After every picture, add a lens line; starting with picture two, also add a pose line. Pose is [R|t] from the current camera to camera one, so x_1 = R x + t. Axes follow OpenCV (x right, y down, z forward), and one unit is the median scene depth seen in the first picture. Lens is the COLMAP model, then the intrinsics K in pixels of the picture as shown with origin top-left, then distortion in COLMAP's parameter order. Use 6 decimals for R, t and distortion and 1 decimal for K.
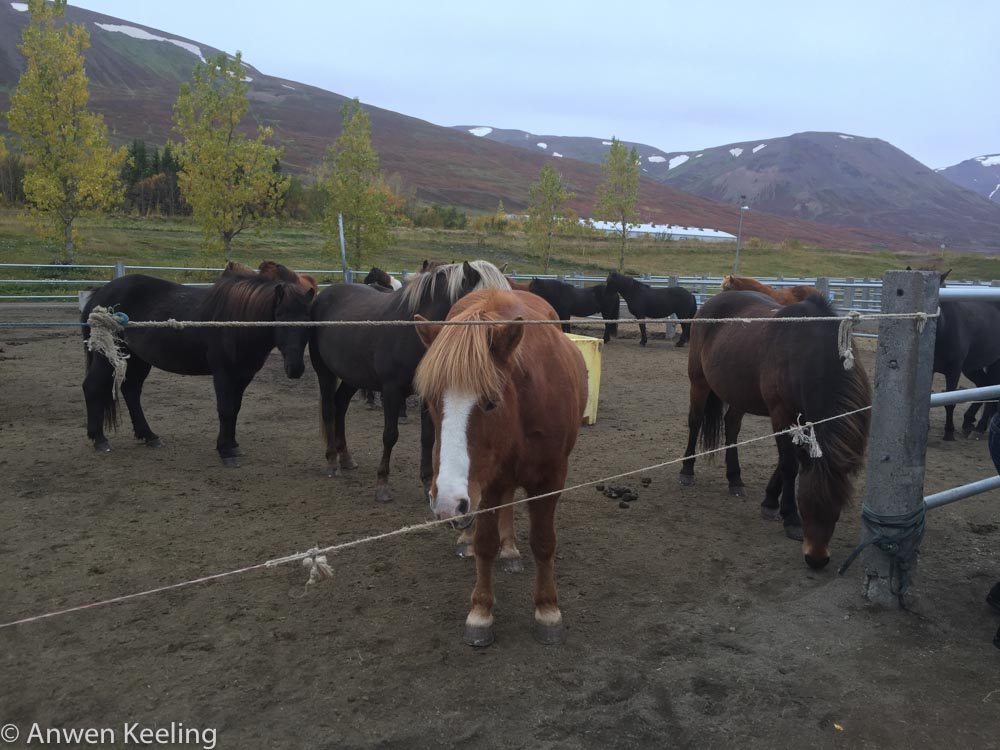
lens RADIAL K [[844.8, 0, 503.5], [0, 844.8, 367.3], [0, 0, 1]] dist [0.040953, -0.057087]
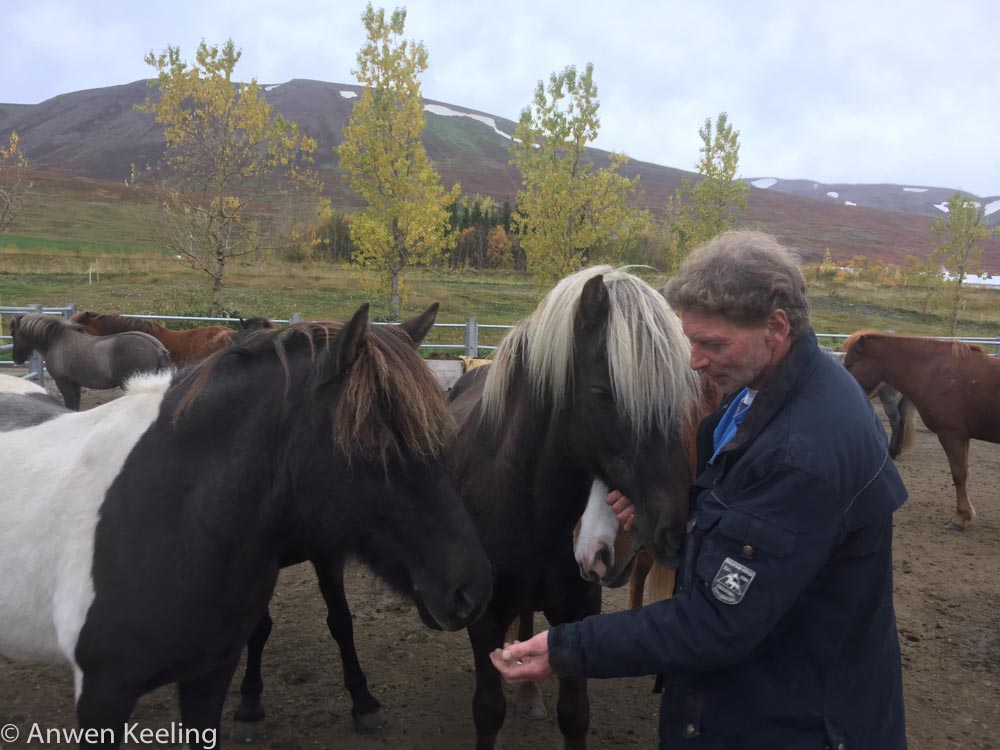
lens RADIAL K [[844.8, 0, 500.4], [0, 844.8, 377.3], [0, 0, 1]] dist [0.040953, -0.057087]
pose [[0.948500, 0.026542, -0.315662, -0.093406], [-0.043285, 0.997996, -0.046149, -0.019807], [0.313805, 0.057436, 0.947749, 0.154874]]
